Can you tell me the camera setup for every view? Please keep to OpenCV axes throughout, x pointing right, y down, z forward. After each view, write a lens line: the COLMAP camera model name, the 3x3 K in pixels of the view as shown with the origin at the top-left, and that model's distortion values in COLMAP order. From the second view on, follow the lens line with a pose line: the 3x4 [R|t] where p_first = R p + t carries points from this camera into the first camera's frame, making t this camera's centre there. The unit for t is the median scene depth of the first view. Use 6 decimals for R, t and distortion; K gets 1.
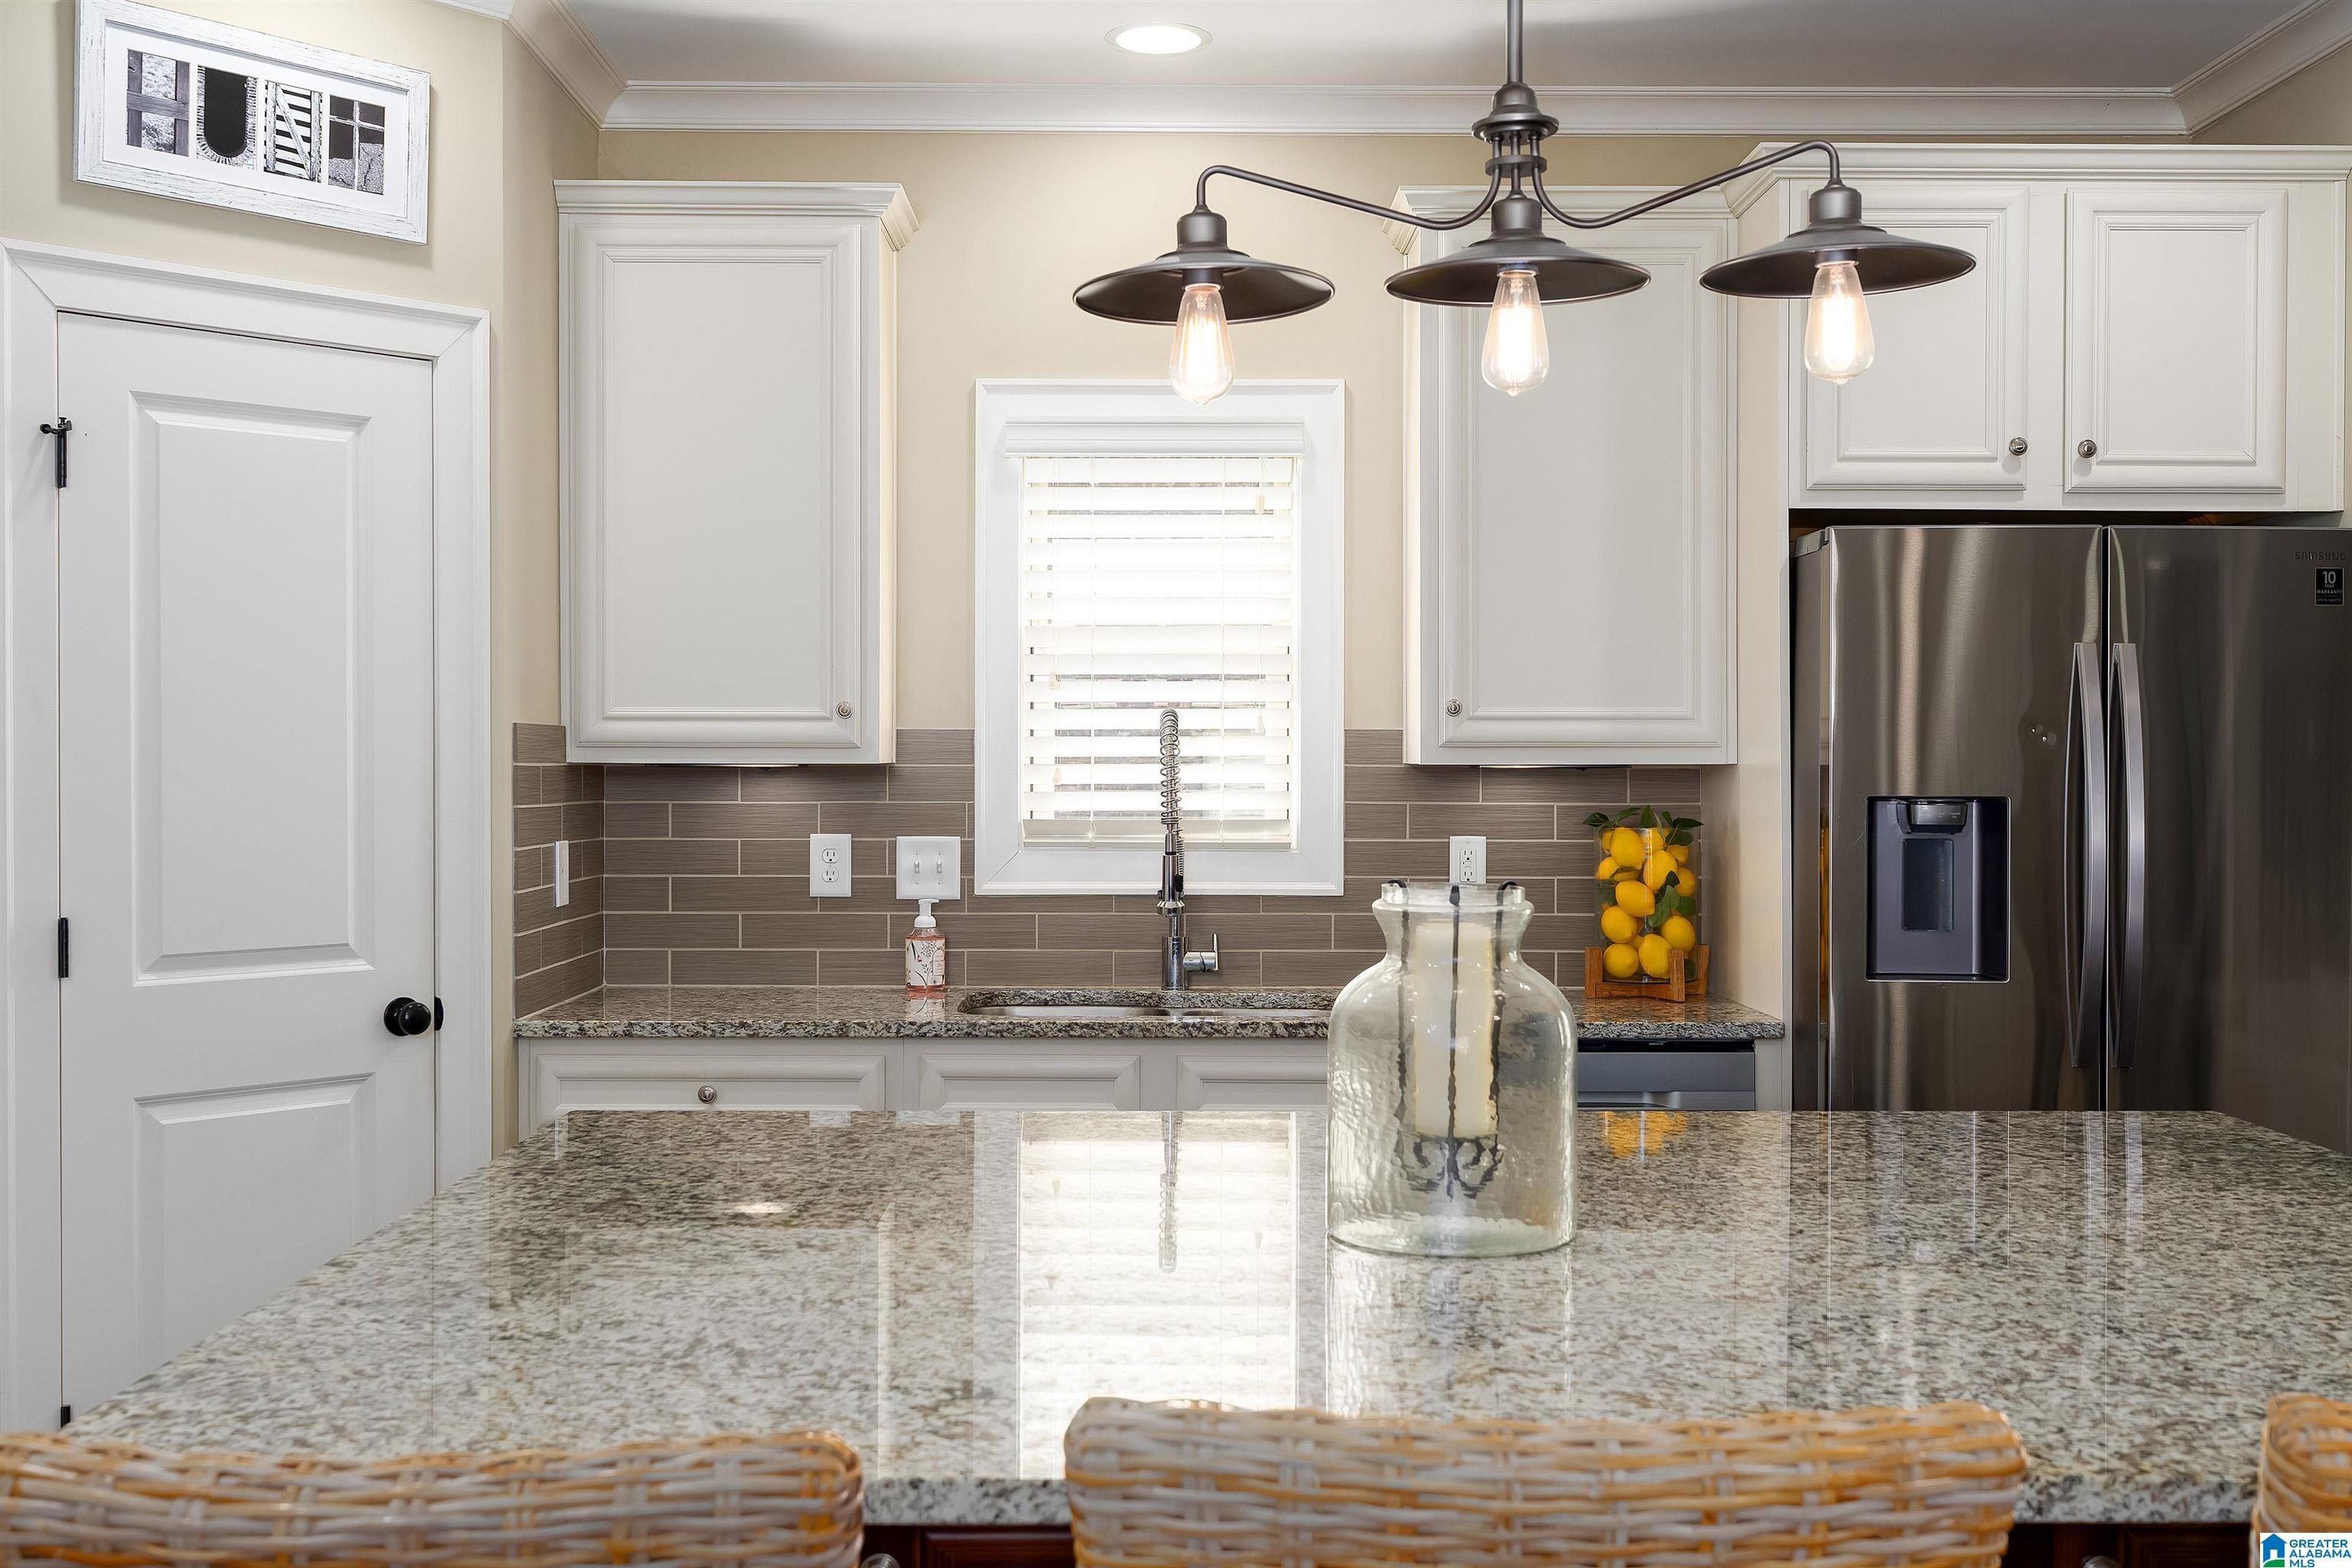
lens RADIAL K [[2300.5, 0, 1163.5], [0, 2300.5, 756.8], [0, 0, 1]] dist [0.010047, 0.000000]
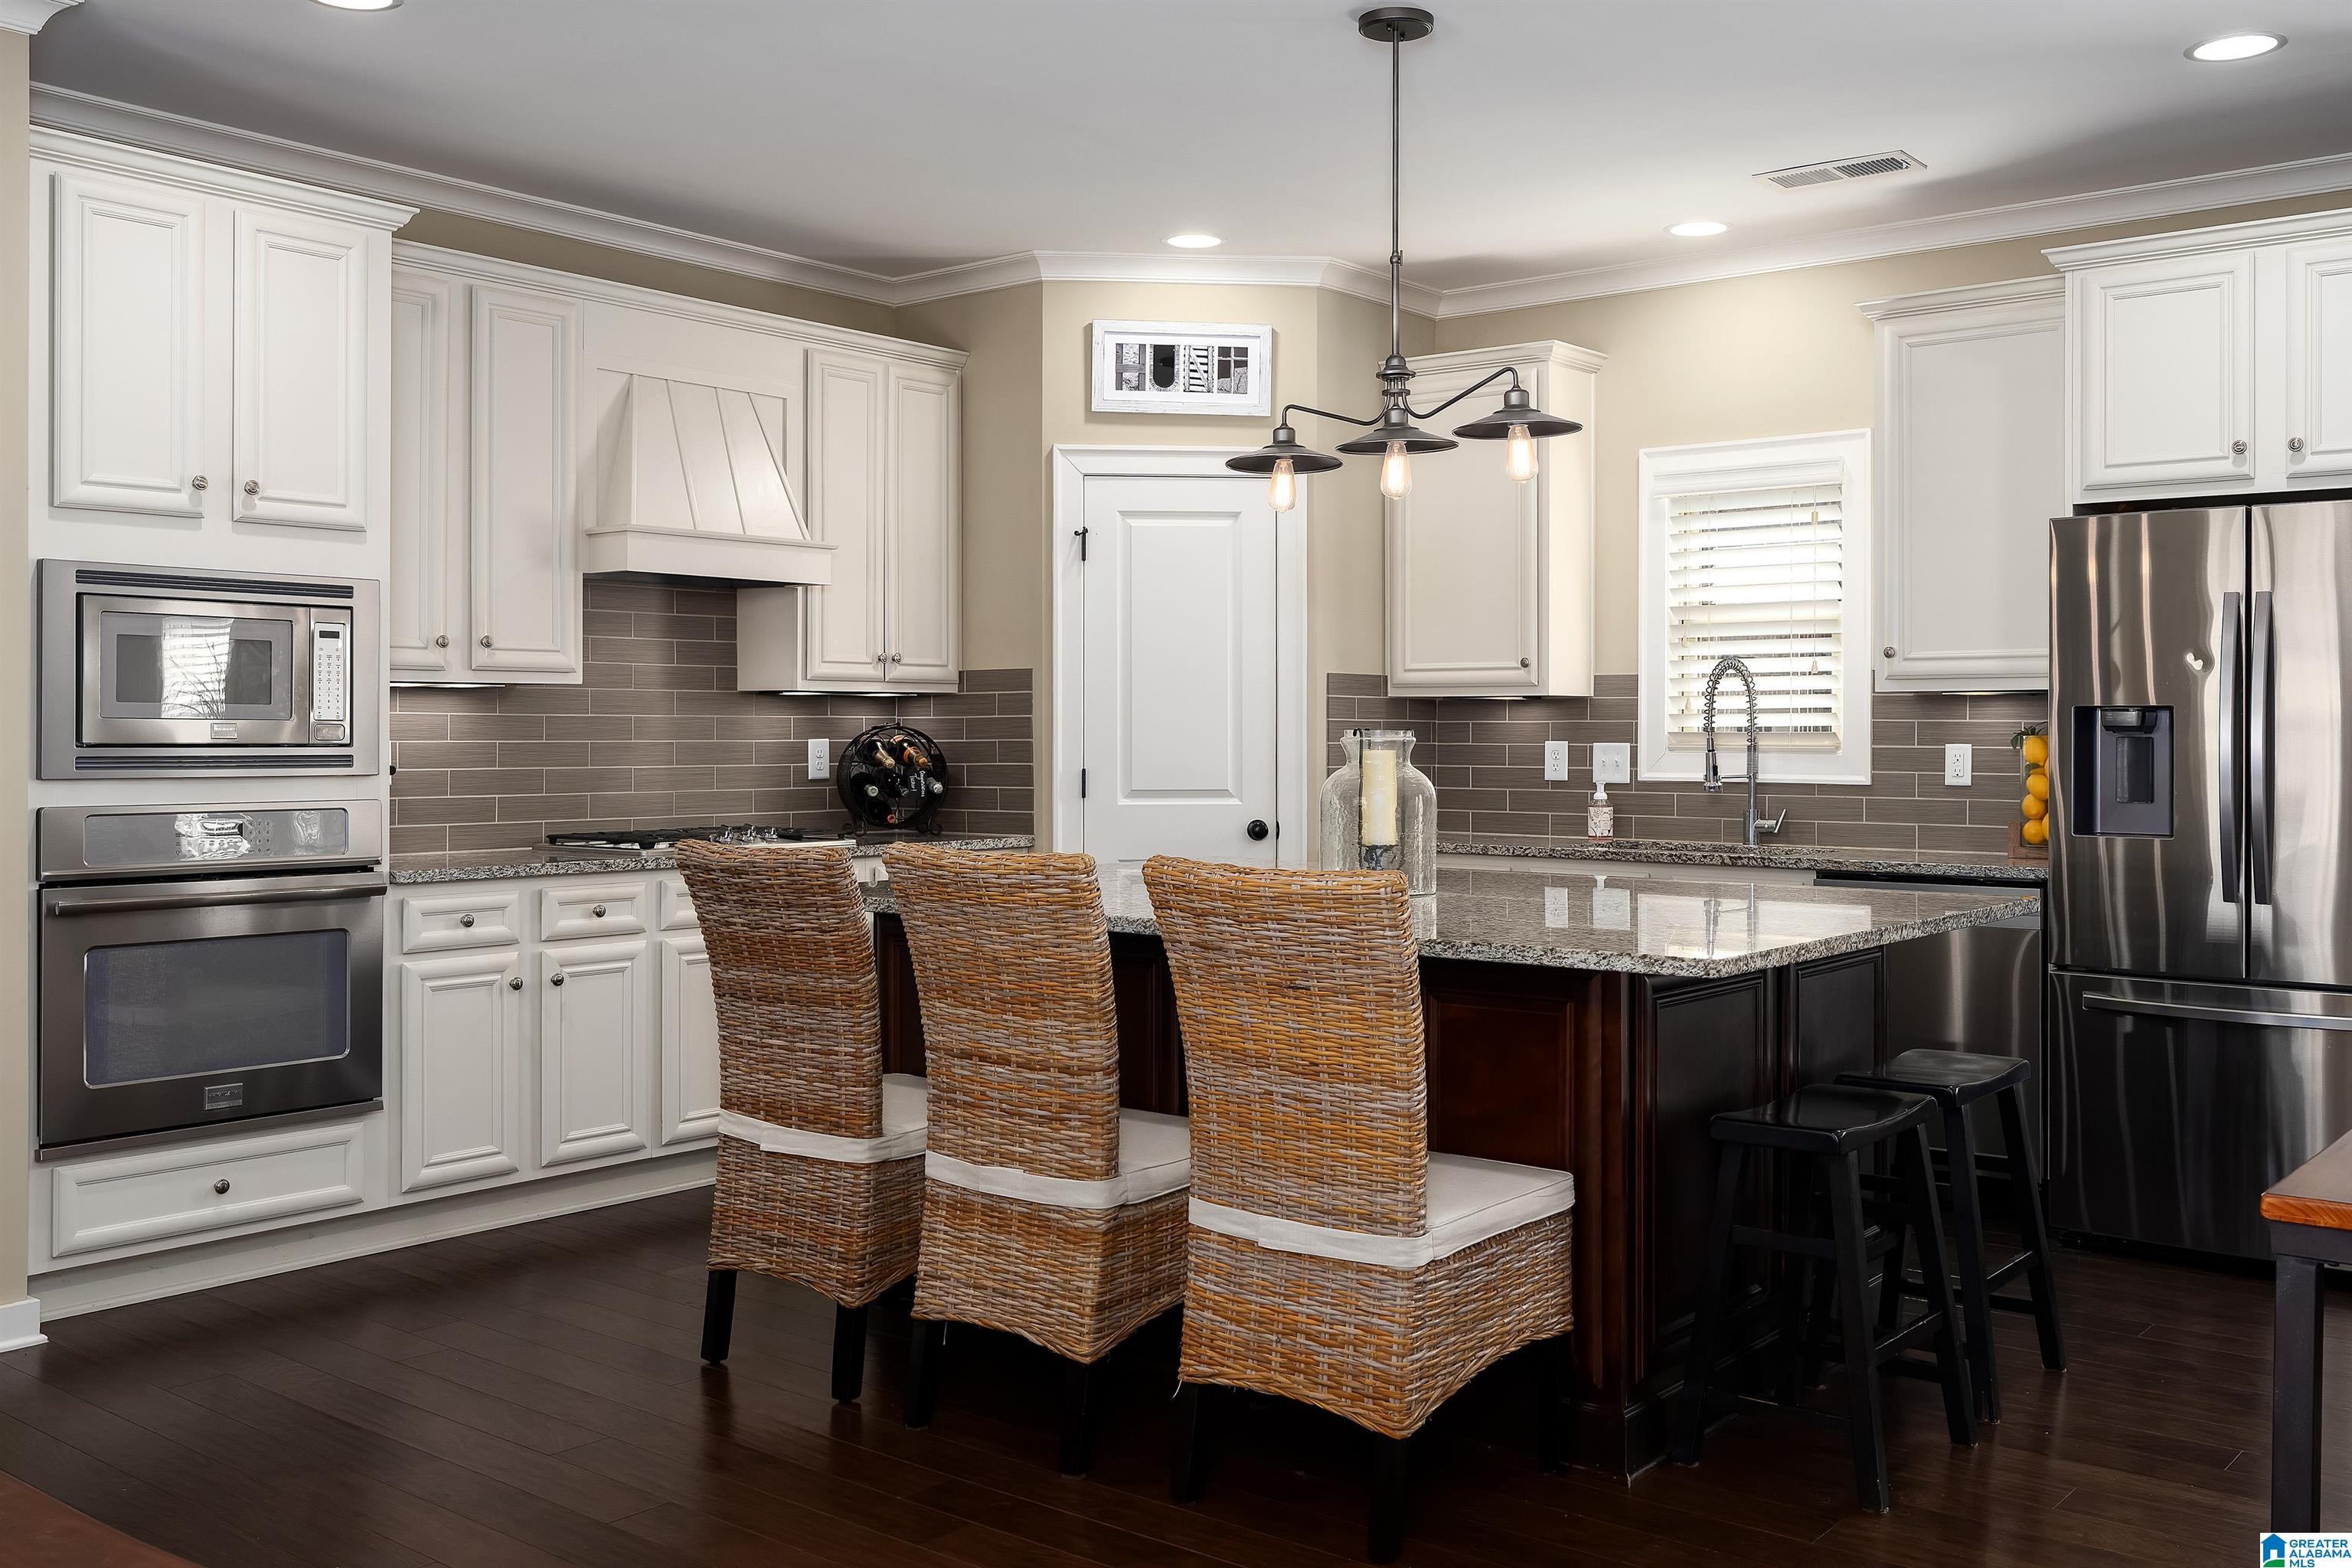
lens RADIAL K [[2109.9, 0, 1167.1], [0, 2109.9, 728.6], [0, 0, 1]] dist [-0.007276, 0.014577]
pose [[0.767131, -0.000751, -0.641490, 0.680810], [-0.000729, 0.999998, -0.002043, 0.032412], [0.641490, 0.002035, 0.767129, -0.347676]]
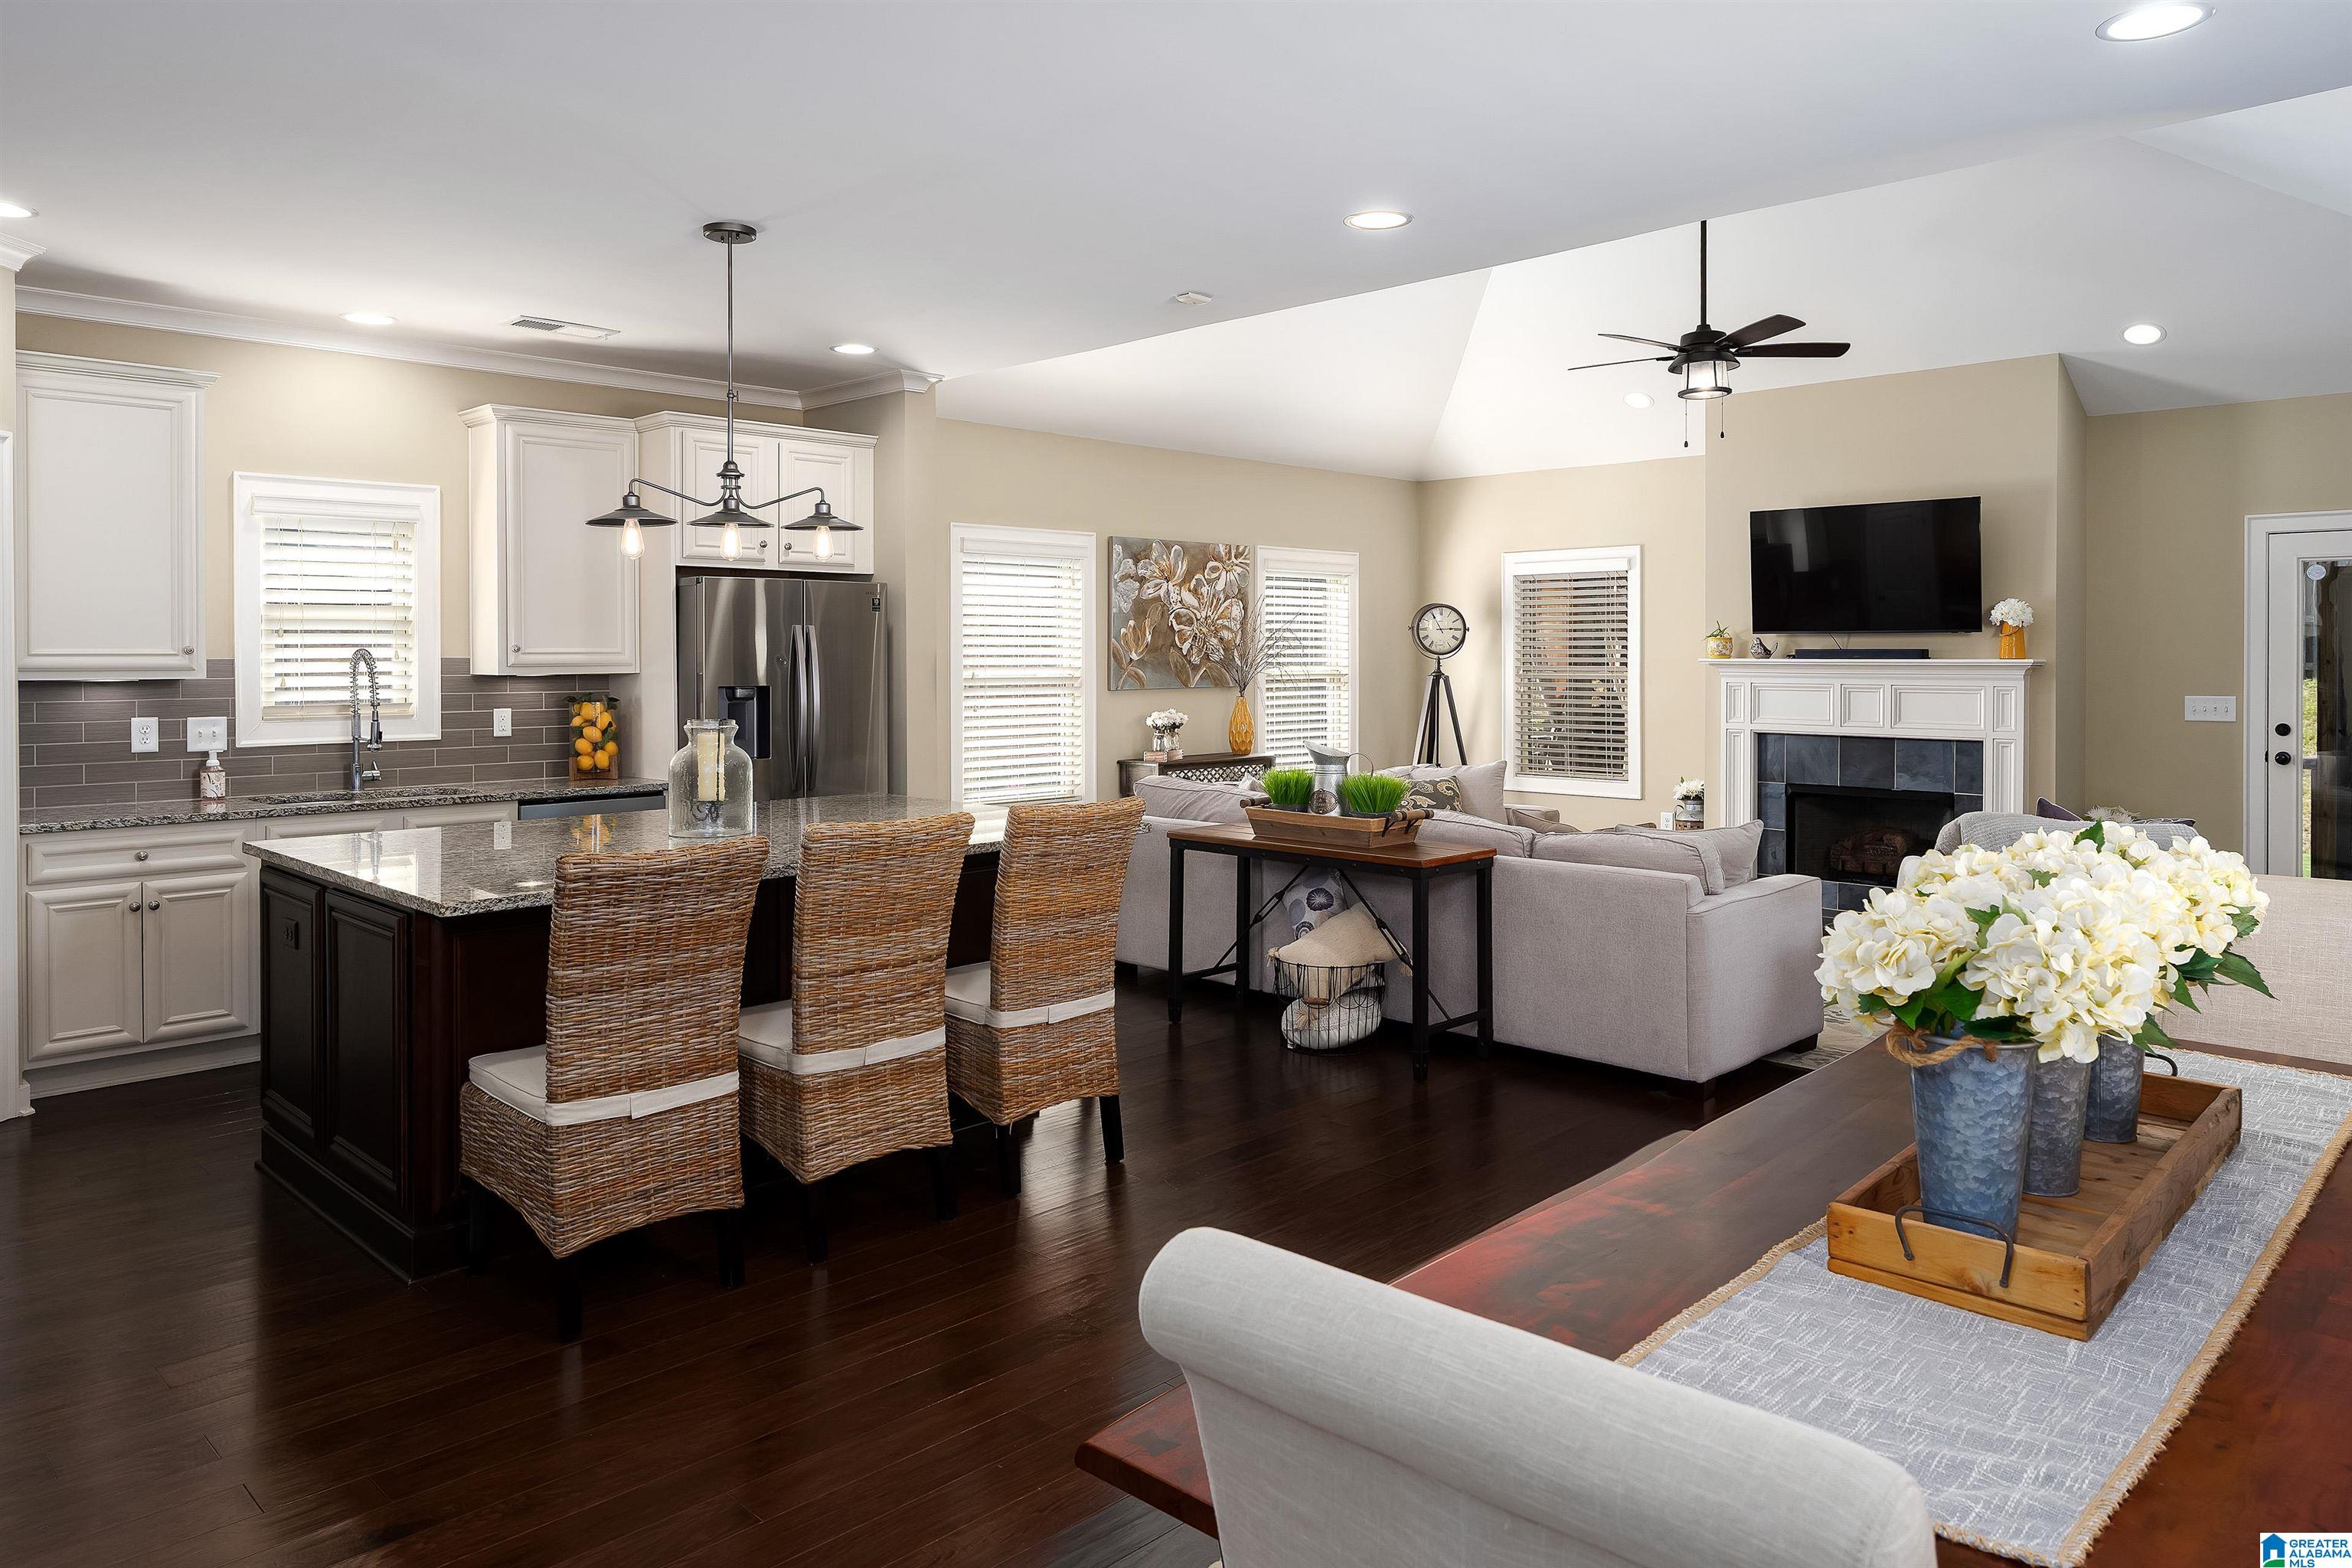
lens RADIAL K [[1536.9, 0, 1169.2], [0, 1536.9, 661.9], [0, 0, 1]] dist [0.002549, -0.006072]
pose [[0.711675, -0.007092, 0.702473, -0.484211], [0.002746, 0.999969, 0.007313, -0.019111], [-0.702504, -0.003276, 0.711673, -0.488226]]
